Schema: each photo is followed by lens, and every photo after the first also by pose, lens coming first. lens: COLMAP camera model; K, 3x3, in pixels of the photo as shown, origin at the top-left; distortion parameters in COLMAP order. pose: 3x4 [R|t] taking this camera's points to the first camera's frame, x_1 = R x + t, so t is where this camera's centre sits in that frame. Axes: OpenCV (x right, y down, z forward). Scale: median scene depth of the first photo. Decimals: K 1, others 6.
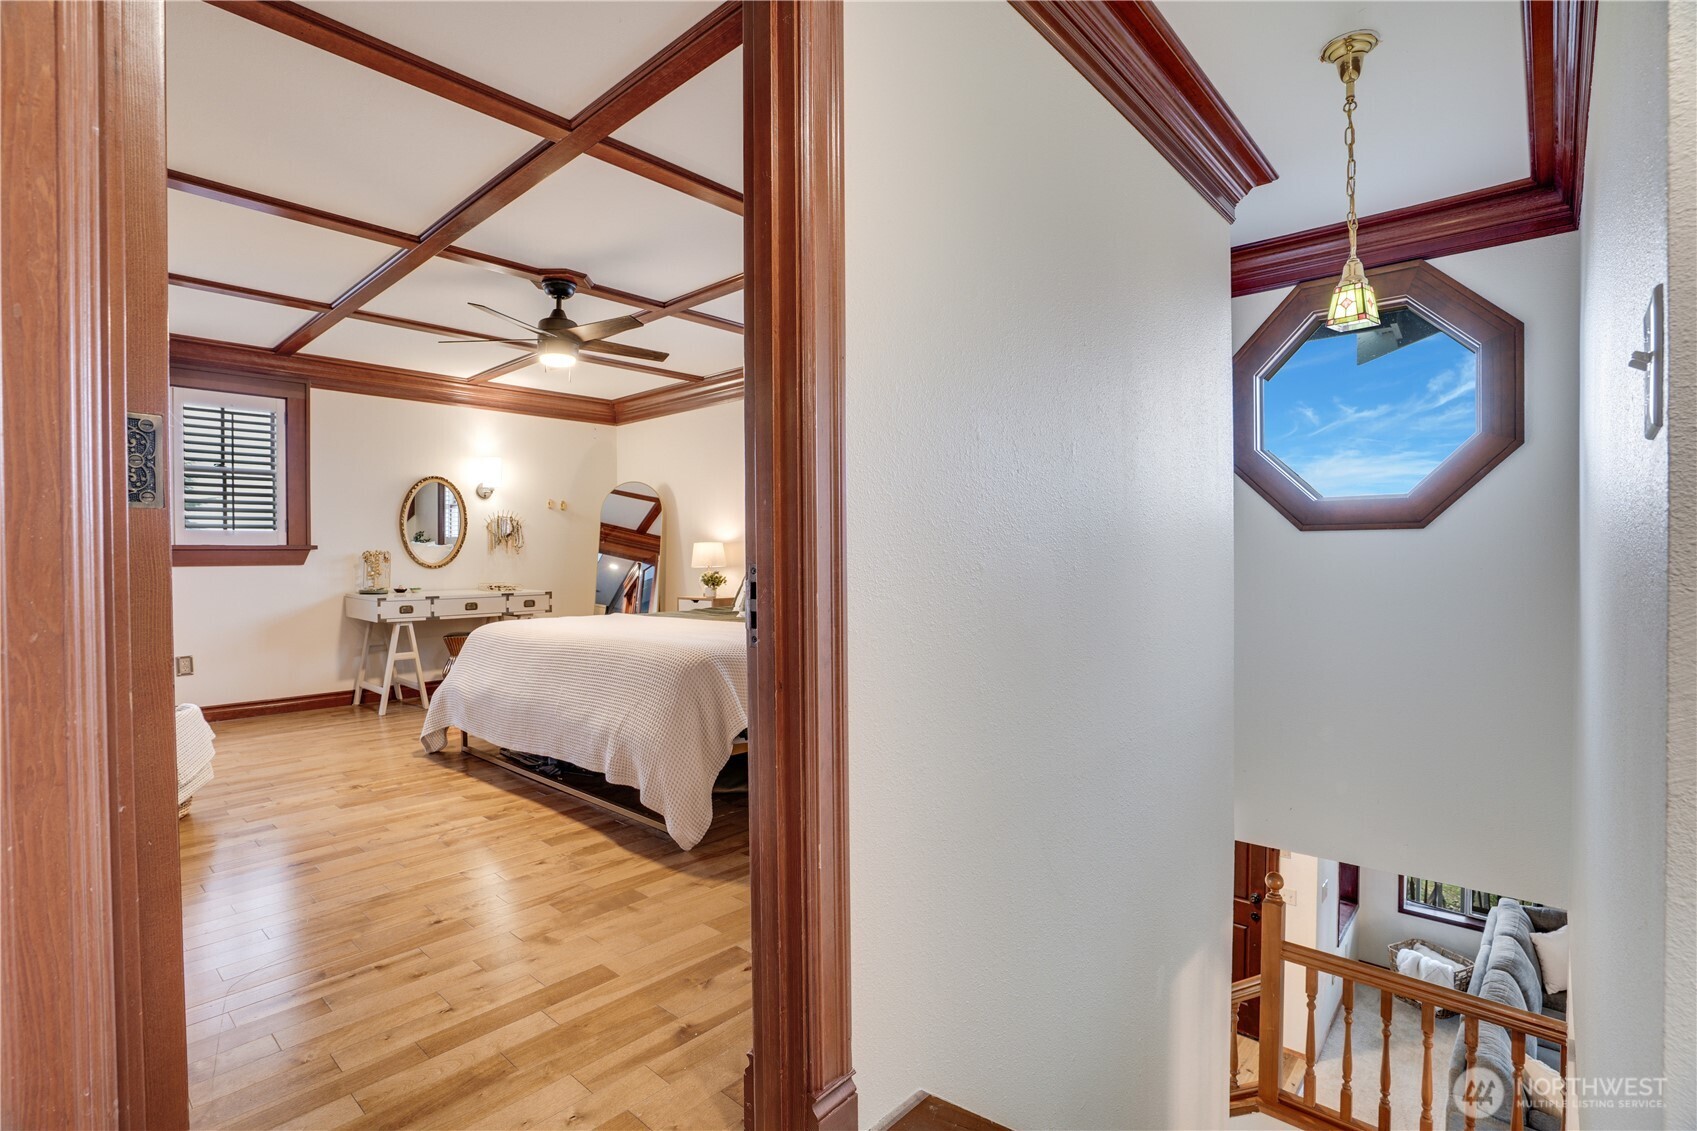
lens RADIAL K [[798.0, 0, 837.4], [0, 798.0, 571.0], [0, 0, 1]] dist [-0.068843, 0.033458]
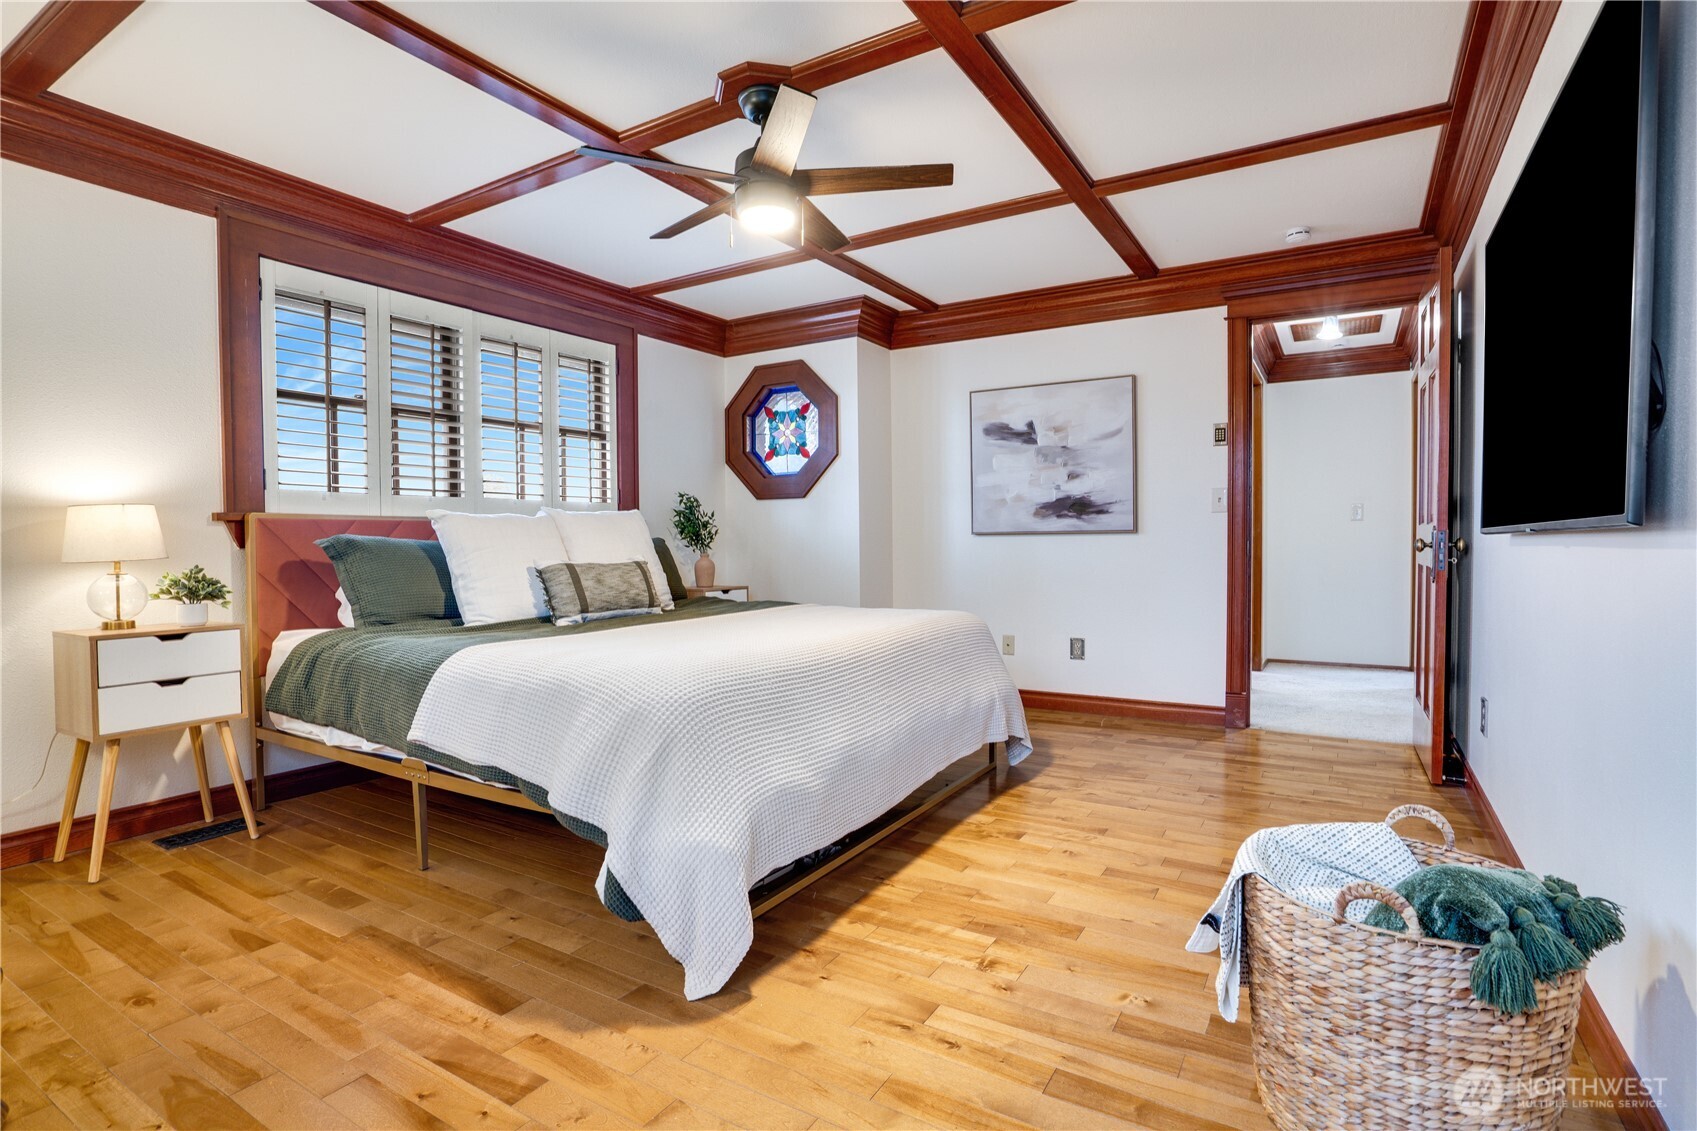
lens RADIAL K [[823.1, 0, 848.5], [0, 823.1, 565.5], [0, 0, 1]] dist [-0.047214, -0.000021]
pose [[-0.191193, -0.020436, 0.981340, -0.769794], [0.025269, 0.999349, 0.025734, -0.003034], [-0.981227, 0.029717, -0.190552, 0.812442]]
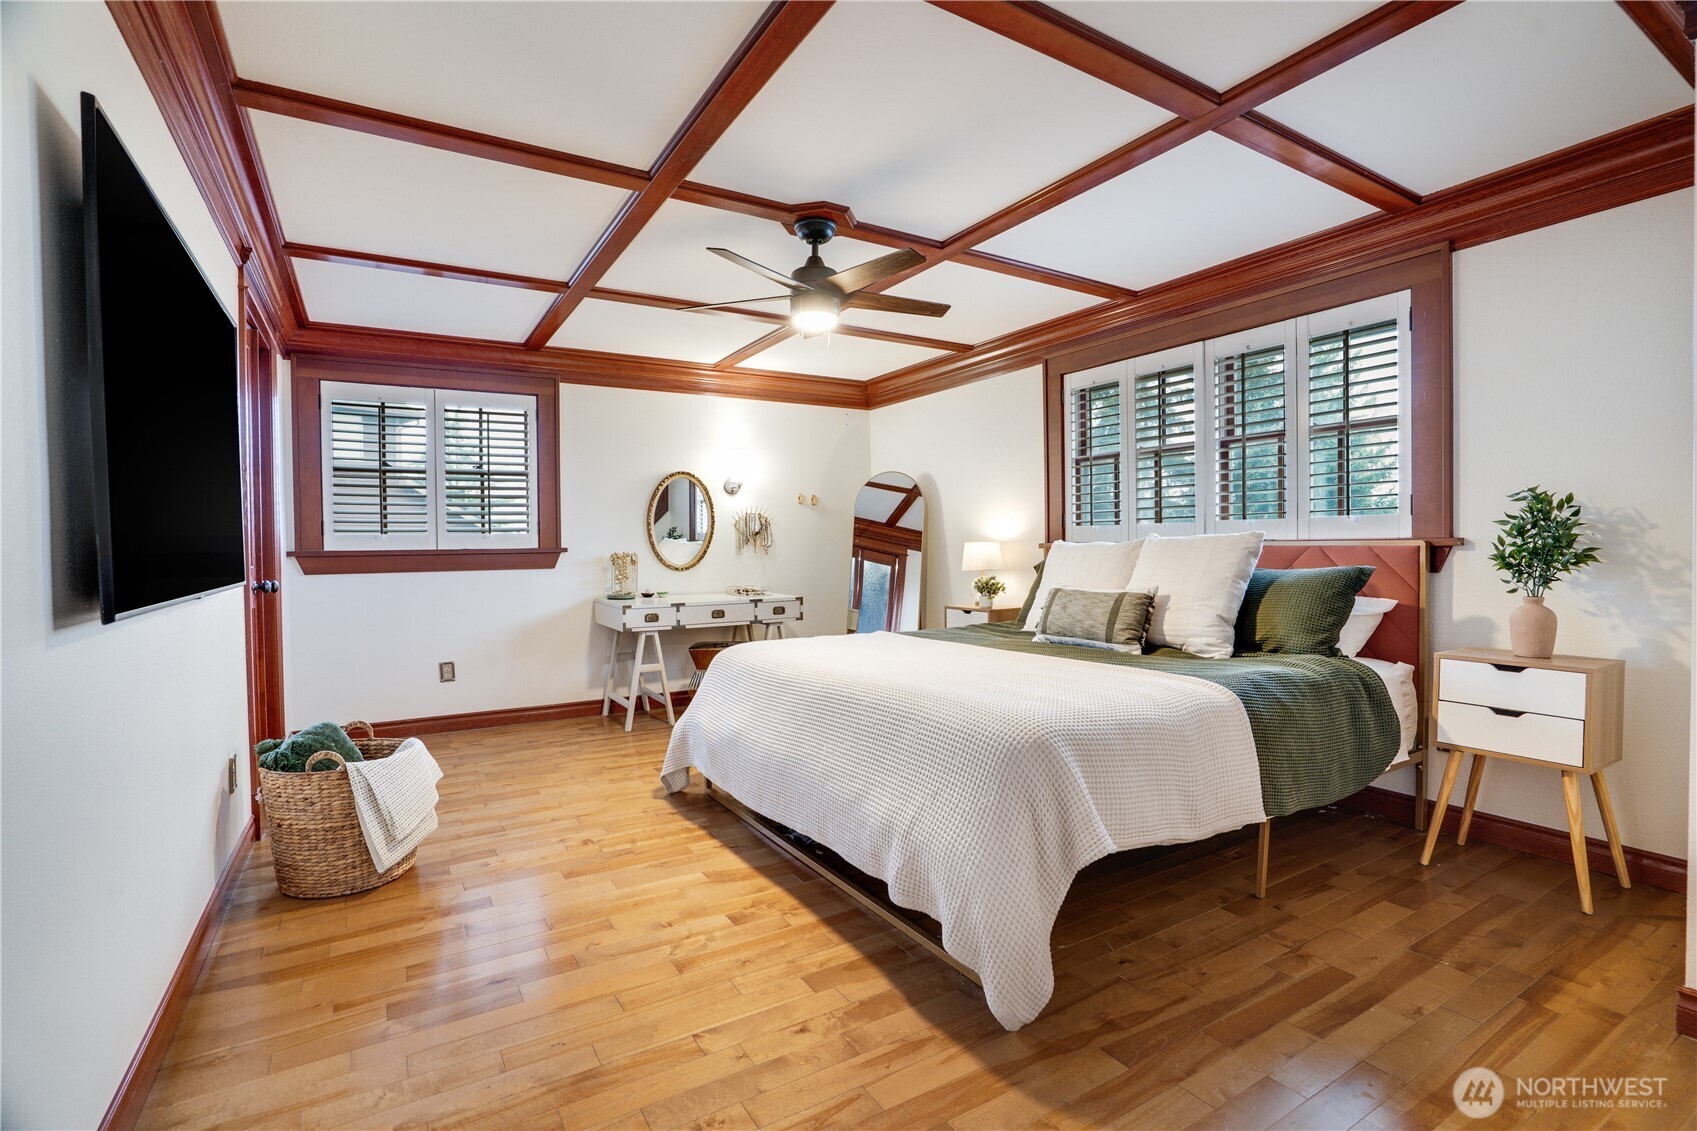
lens RADIAL K [[785.2, 0, 842.2], [0, 785.2, 565.9], [0, 0, 1]] dist [-0.068155, 0.026118]
pose [[0.959458, 0.001783, -0.281846, -0.080498], [0.001118, 0.999948, 0.010133, -0.021214], [0.281850, -0.010038, 0.959406, 0.190446]]
